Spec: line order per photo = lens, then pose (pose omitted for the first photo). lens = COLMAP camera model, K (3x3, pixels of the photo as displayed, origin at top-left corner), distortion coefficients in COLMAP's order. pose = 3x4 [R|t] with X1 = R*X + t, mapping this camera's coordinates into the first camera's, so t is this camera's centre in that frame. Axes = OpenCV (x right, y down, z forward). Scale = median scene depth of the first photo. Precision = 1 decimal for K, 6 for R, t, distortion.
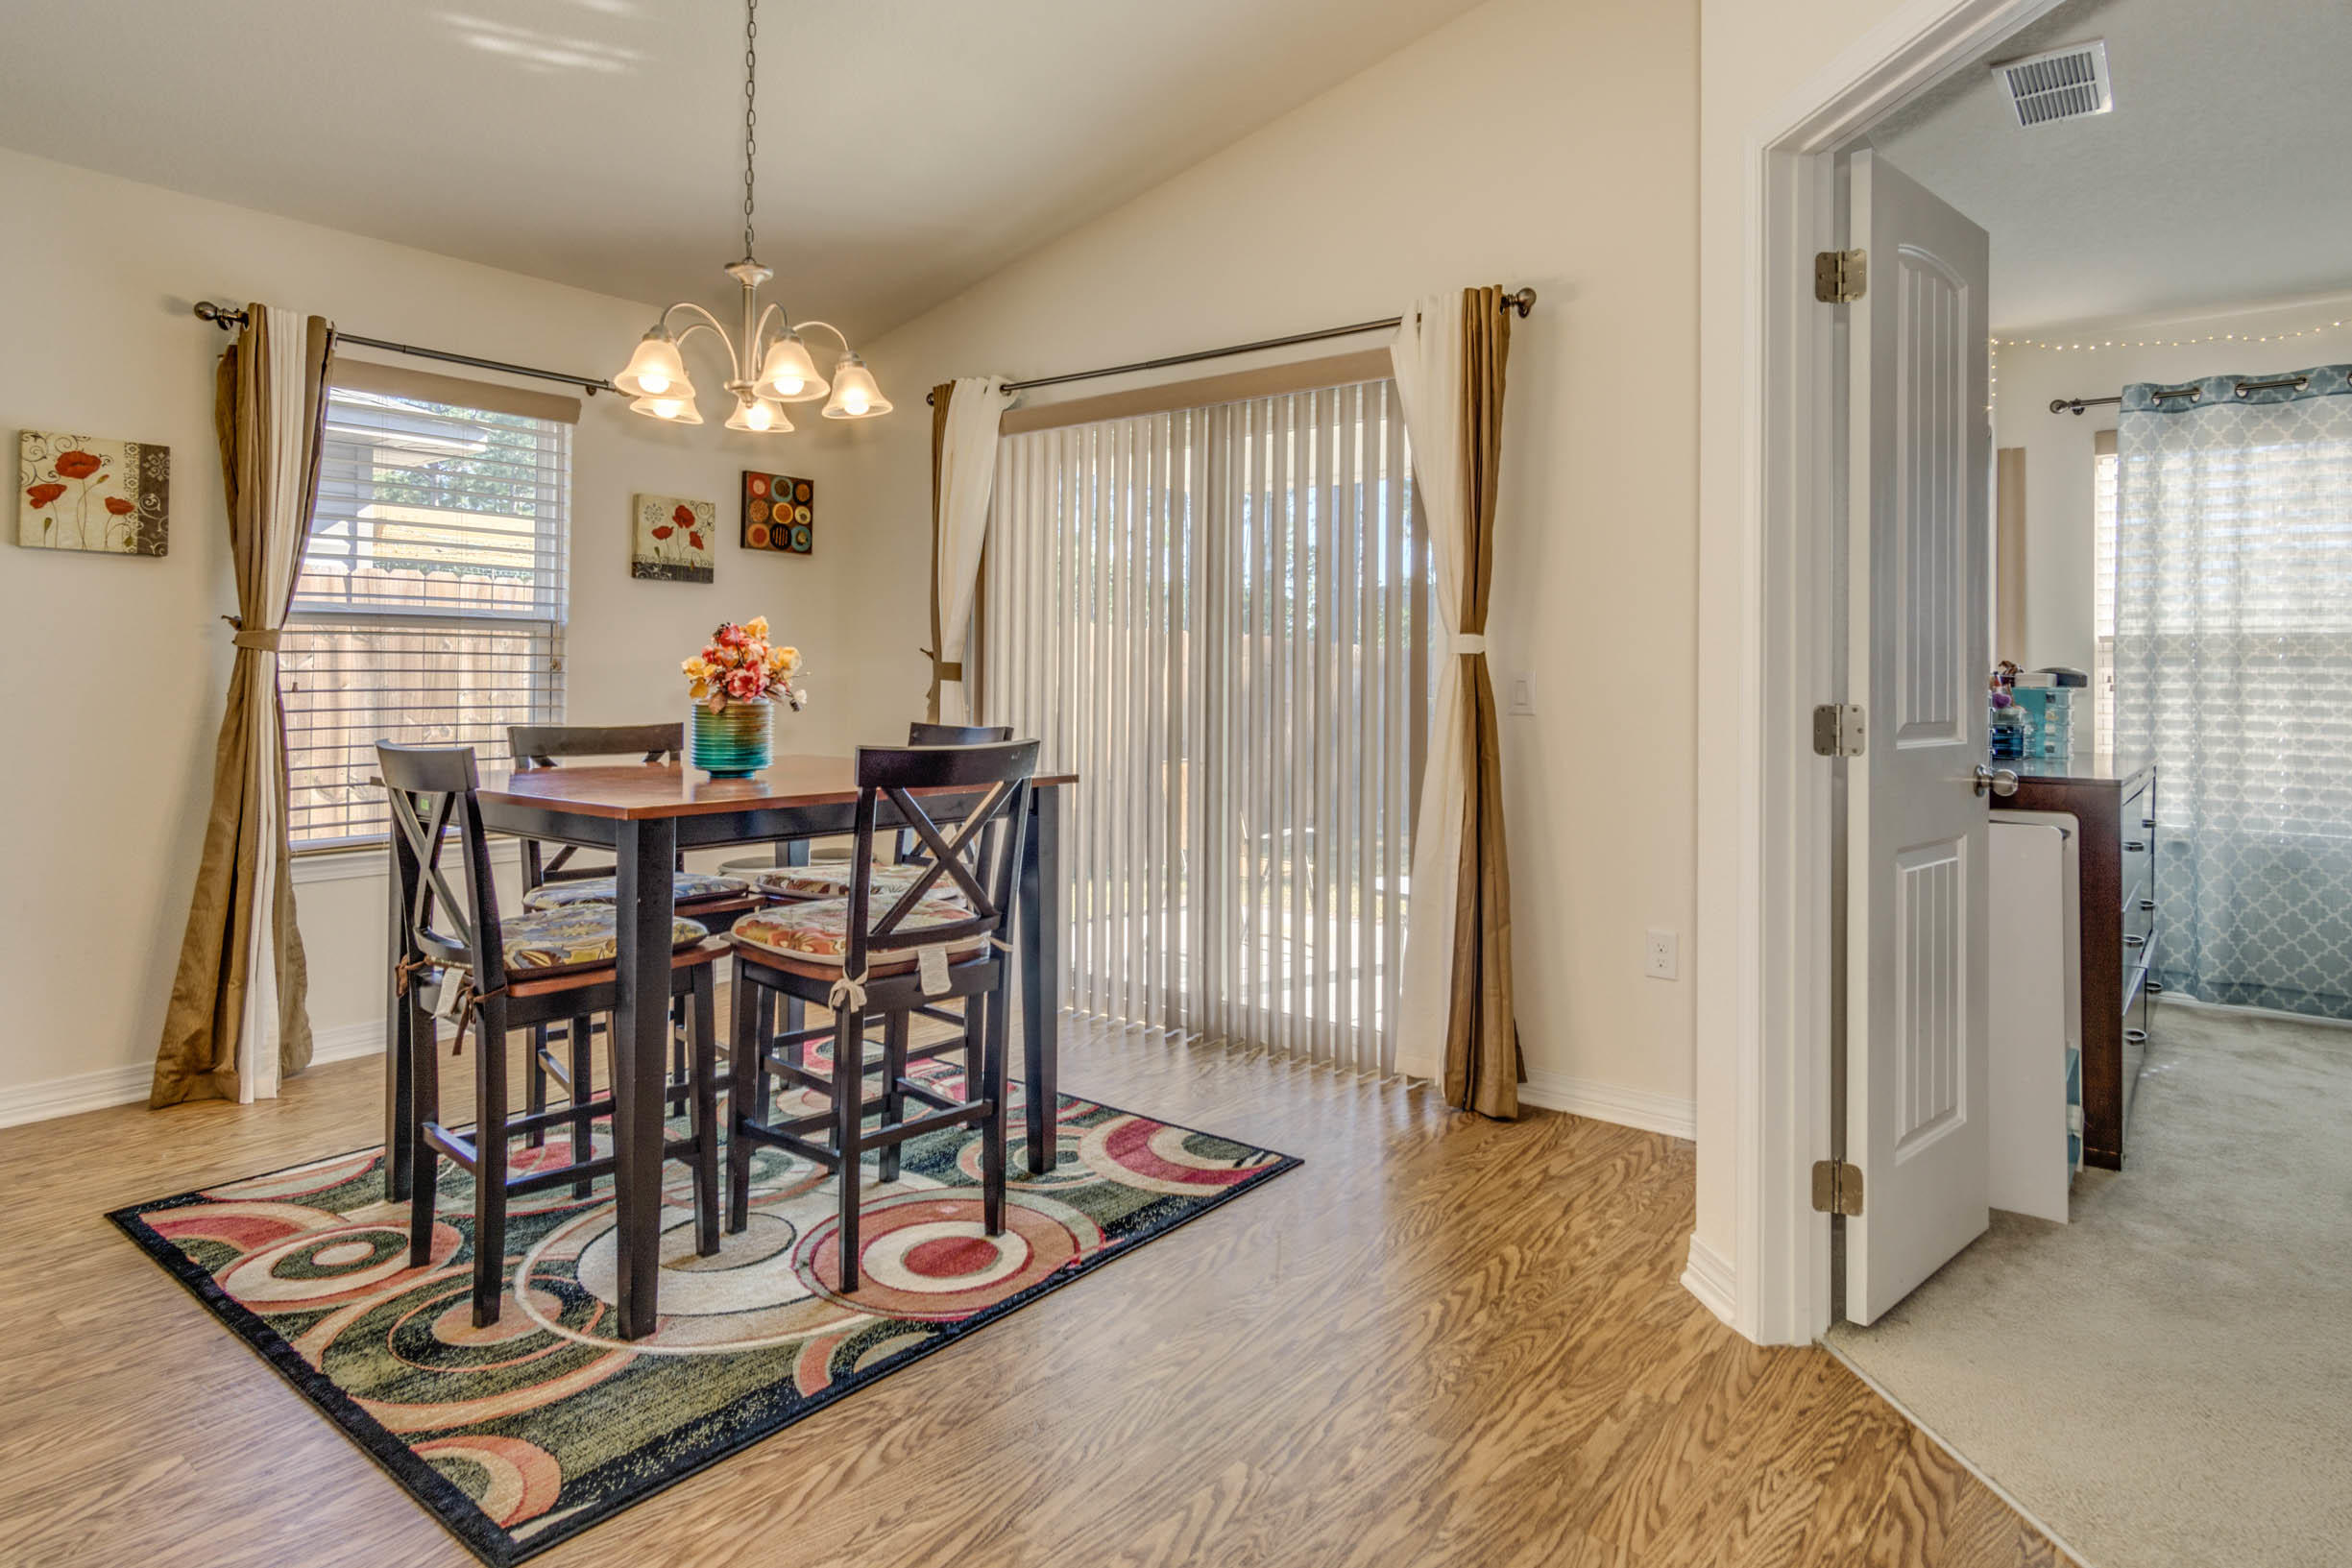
lens RADIAL K [[1347.7, 0, 1191.5], [0, 1347.7, 638.5], [0, 0, 1]] dist [0.001699, 0.004663]
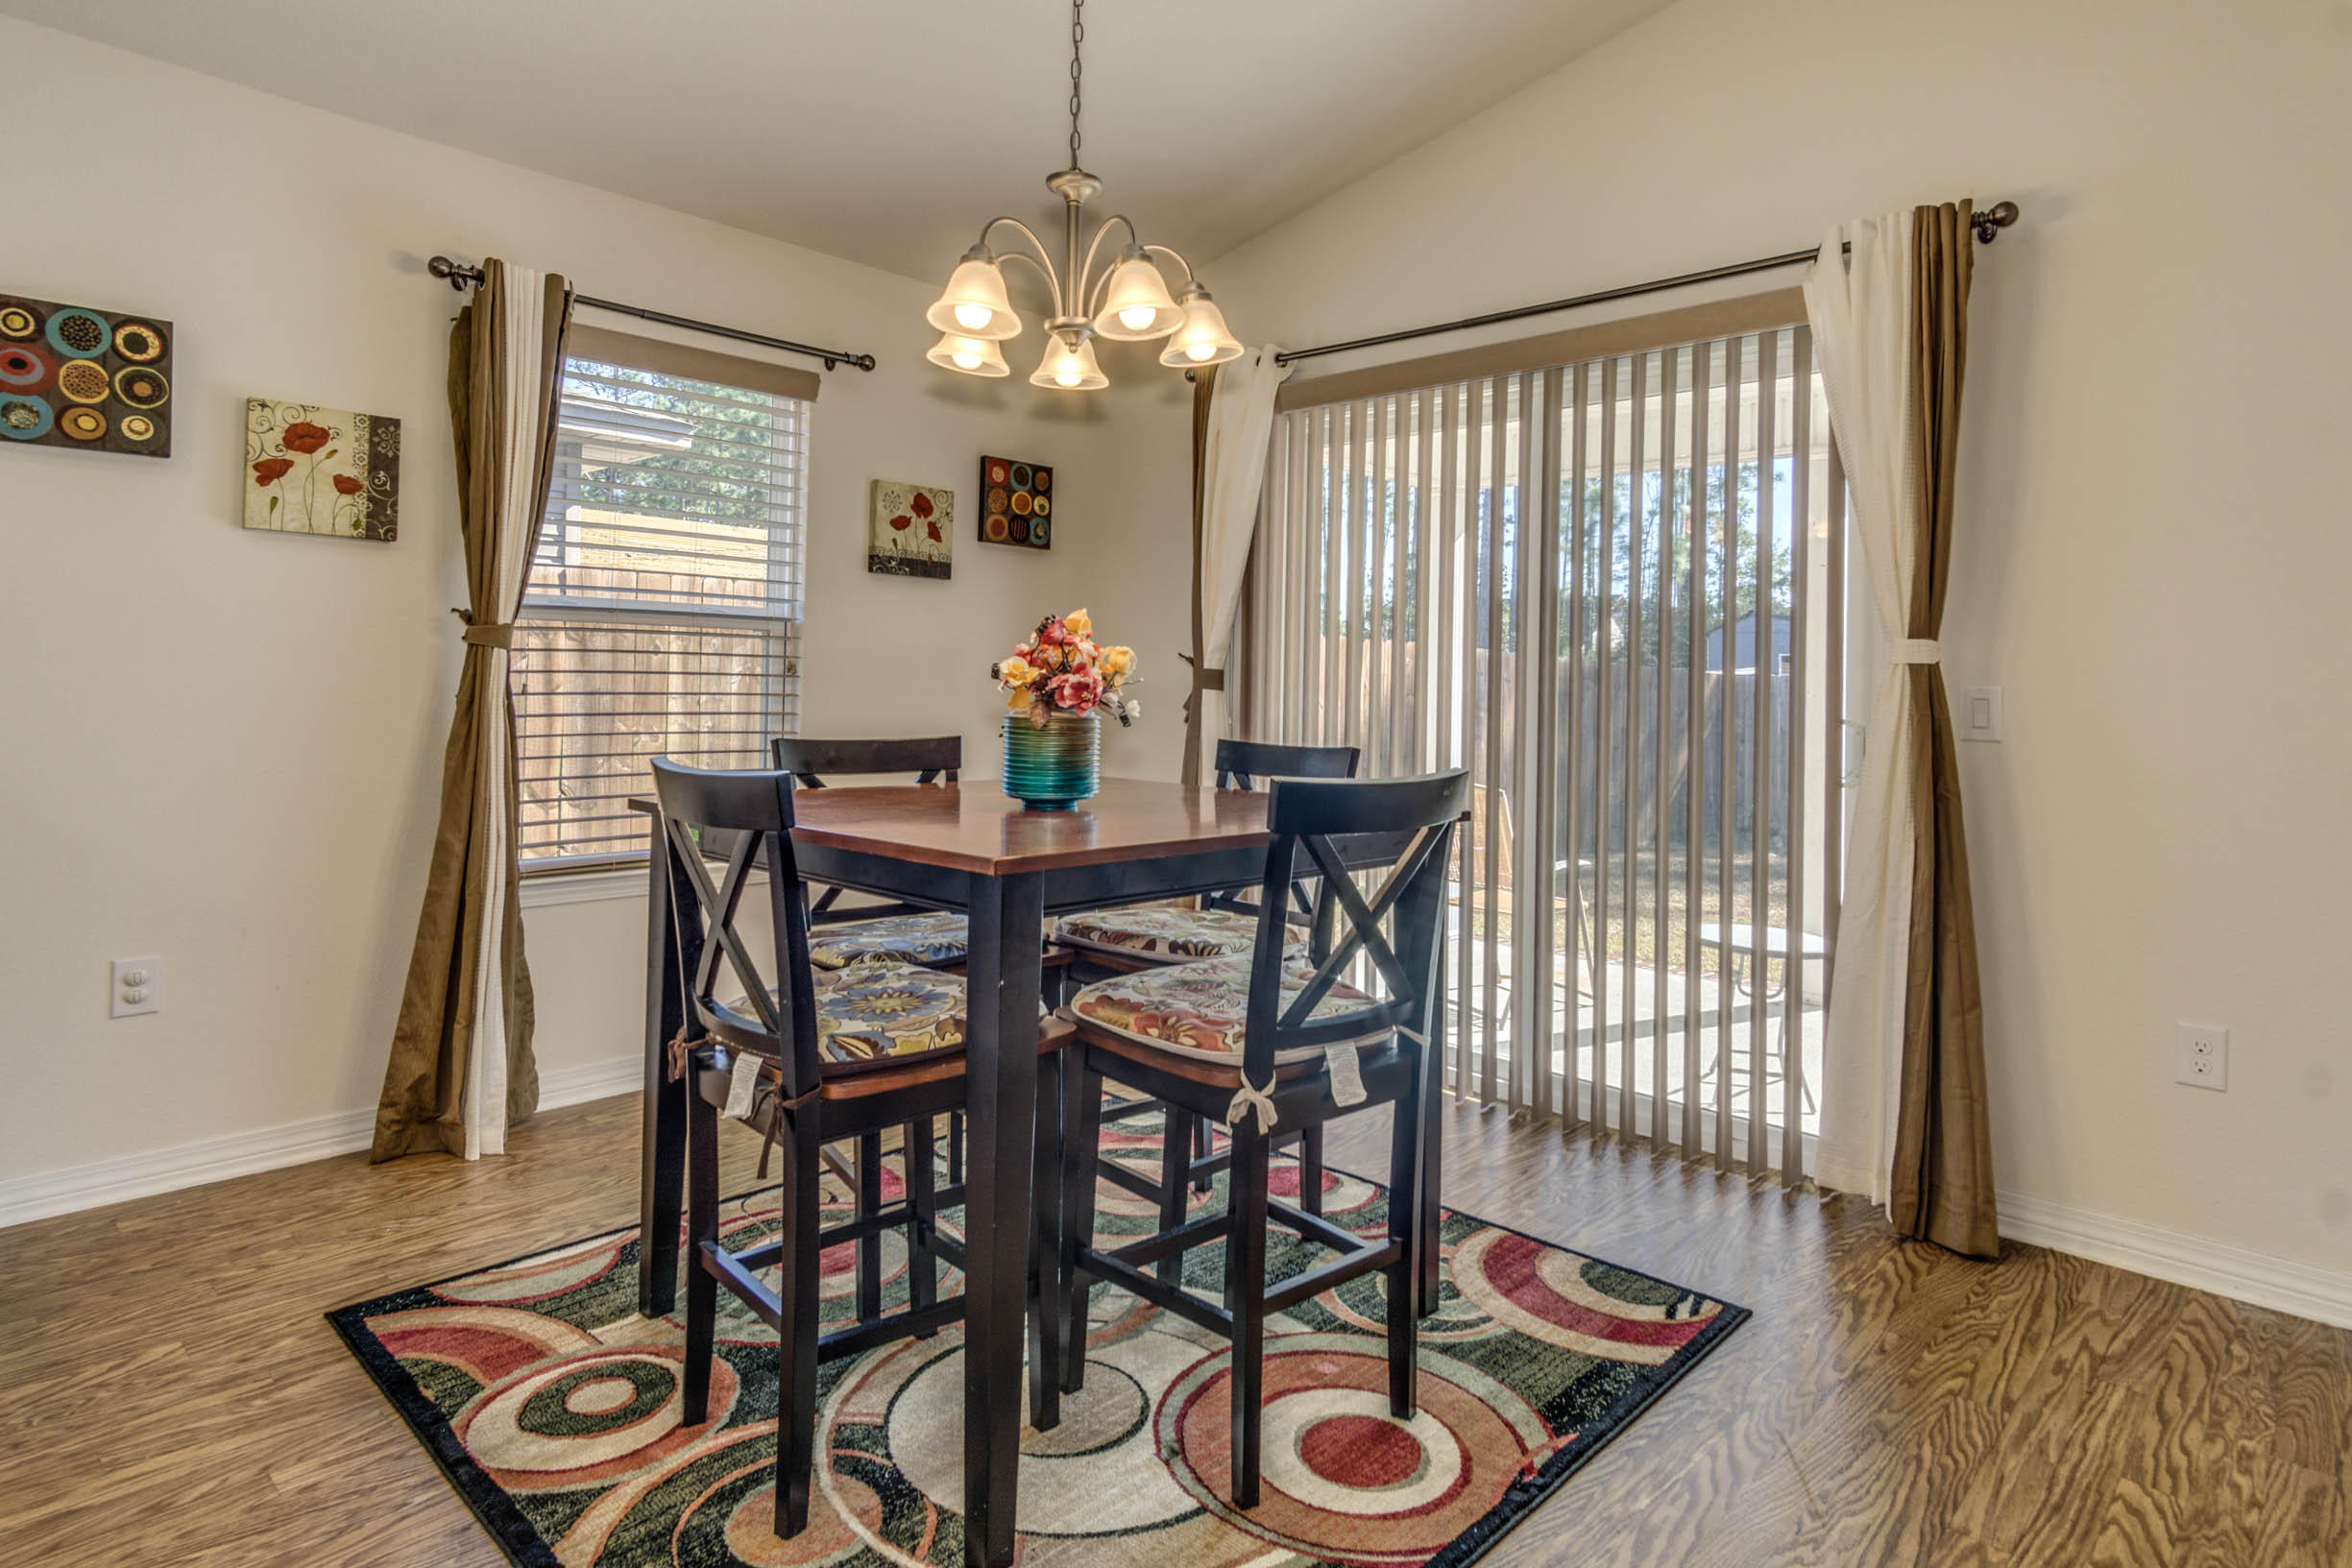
lens RADIAL K [[1316.5, 0, 1179.4], [0, 1316.5, 637.9], [0, 0, 1]] dist [-0.001201, 0.007192]
pose [[0.995048, 0.007355, -0.099125, -0.161008], [-0.008232, 0.999930, -0.008441, 0.006471], [0.099056, 0.009215, 0.995039, 0.190843]]
